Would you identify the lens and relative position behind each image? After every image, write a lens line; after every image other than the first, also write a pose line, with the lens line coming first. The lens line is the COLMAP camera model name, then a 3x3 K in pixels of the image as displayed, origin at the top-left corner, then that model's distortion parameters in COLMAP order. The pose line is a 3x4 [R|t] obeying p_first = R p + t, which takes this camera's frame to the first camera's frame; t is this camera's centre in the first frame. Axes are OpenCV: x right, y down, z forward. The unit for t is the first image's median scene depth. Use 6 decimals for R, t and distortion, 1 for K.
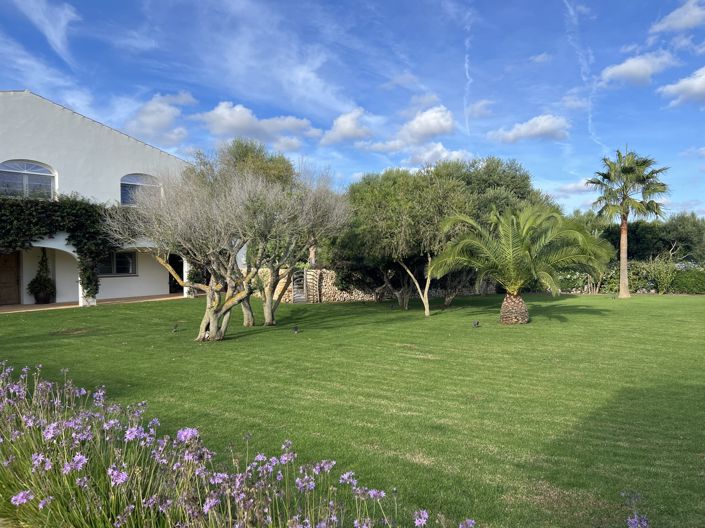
lens RADIAL K [[525.7, 0, 342.2], [0, 525.7, 271.1], [0, 0, 1]] dist [0.029428, -0.027057]
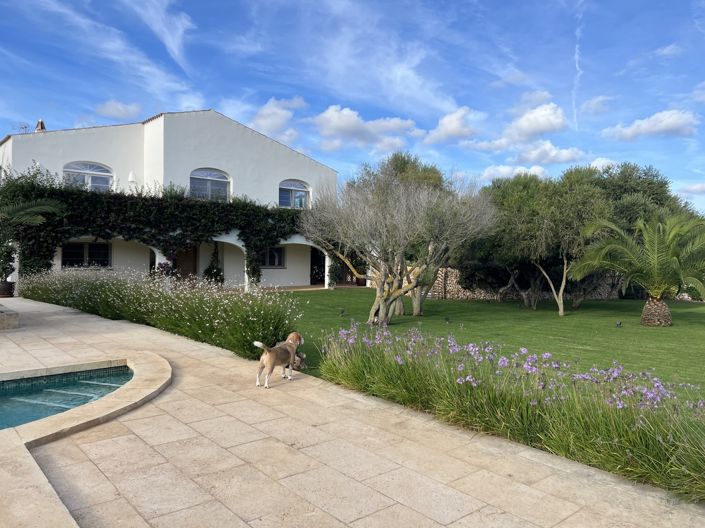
lens RADIAL K [[525.7, 0, 338.7], [0, 525.7, 270.2], [0, 0, 1]] dist [0.029428, -0.027057]
pose [[0.983529, 0.035237, -0.177280, -0.014613], [-0.034848, 0.999379, 0.005308, 0.000682], [0.177357, 0.000957, 0.984146, -0.019411]]
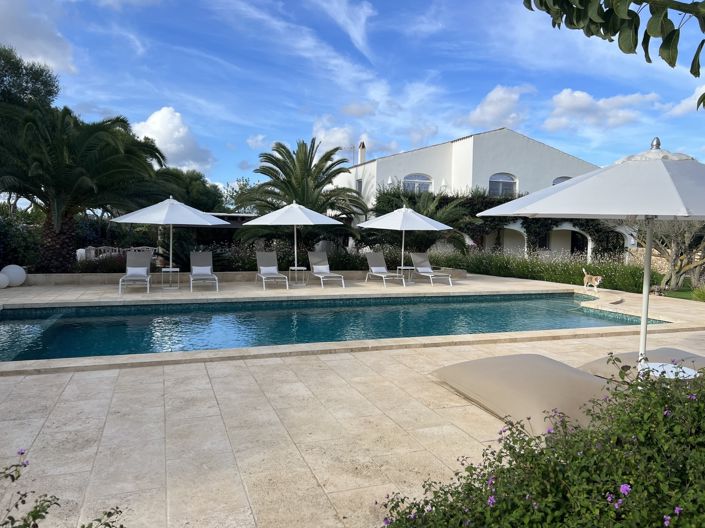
lens RADIAL K [[525.7, 0, 321.4], [0, 525.7, 263.2], [0, 0, 1]] dist [0.029428, -0.027057]
pose [[0.857432, 0.056954, -0.511436, -0.037462], [-0.041825, 0.998281, 0.041049, 0.002965], [0.512895, -0.013806, 0.858341, -0.103599]]
